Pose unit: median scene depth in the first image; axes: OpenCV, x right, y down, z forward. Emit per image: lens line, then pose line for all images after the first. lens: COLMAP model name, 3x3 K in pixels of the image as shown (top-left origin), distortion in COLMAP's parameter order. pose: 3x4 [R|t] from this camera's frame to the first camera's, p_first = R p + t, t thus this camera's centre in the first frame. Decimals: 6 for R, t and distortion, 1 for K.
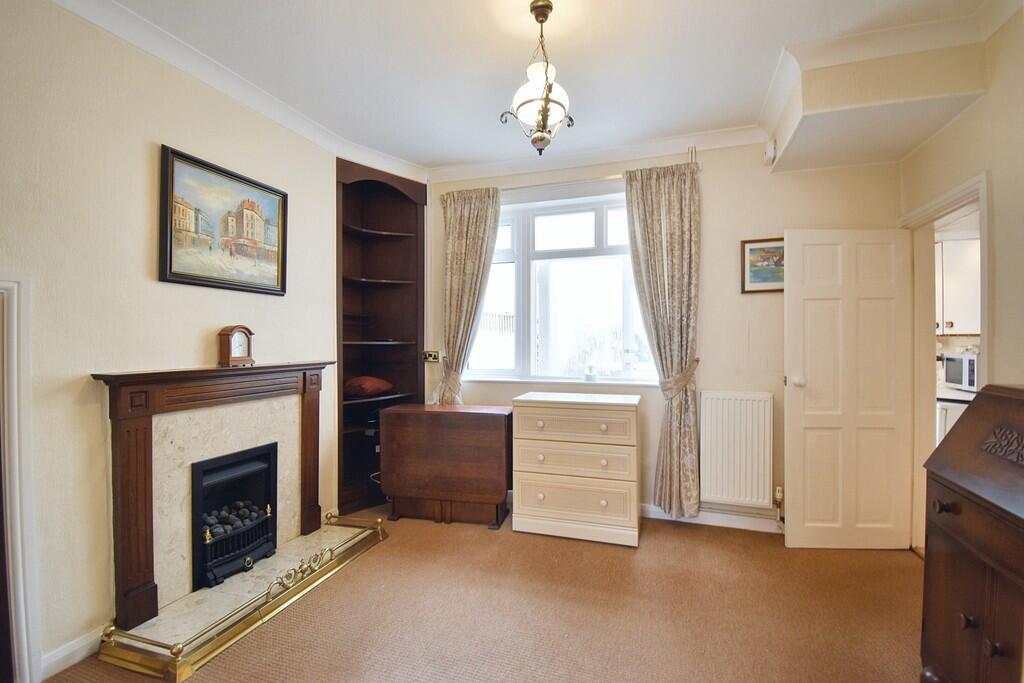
lens RADIAL K [[471.3, 0, 513.1], [0, 471.3, 341.3], [0, 0, 1]] dist [-0.001597, -0.000269]
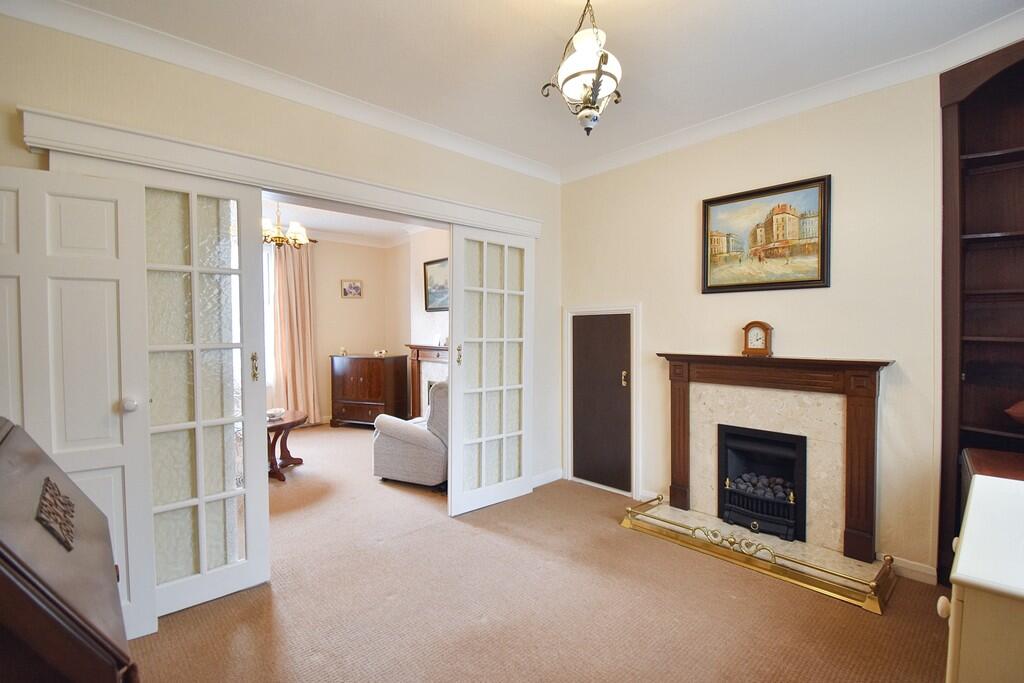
lens RADIAL K [[471.3, 0, 512.5], [0, 471.3, 341.5], [0, 0, 1]] dist [-0.001597, -0.000269]
pose [[-0.475980, 0.027036, -0.879040, 0.727042], [0.004121, 0.999585, 0.028512, -0.019403], [0.879446, 0.009949, -0.475894, 1.021778]]
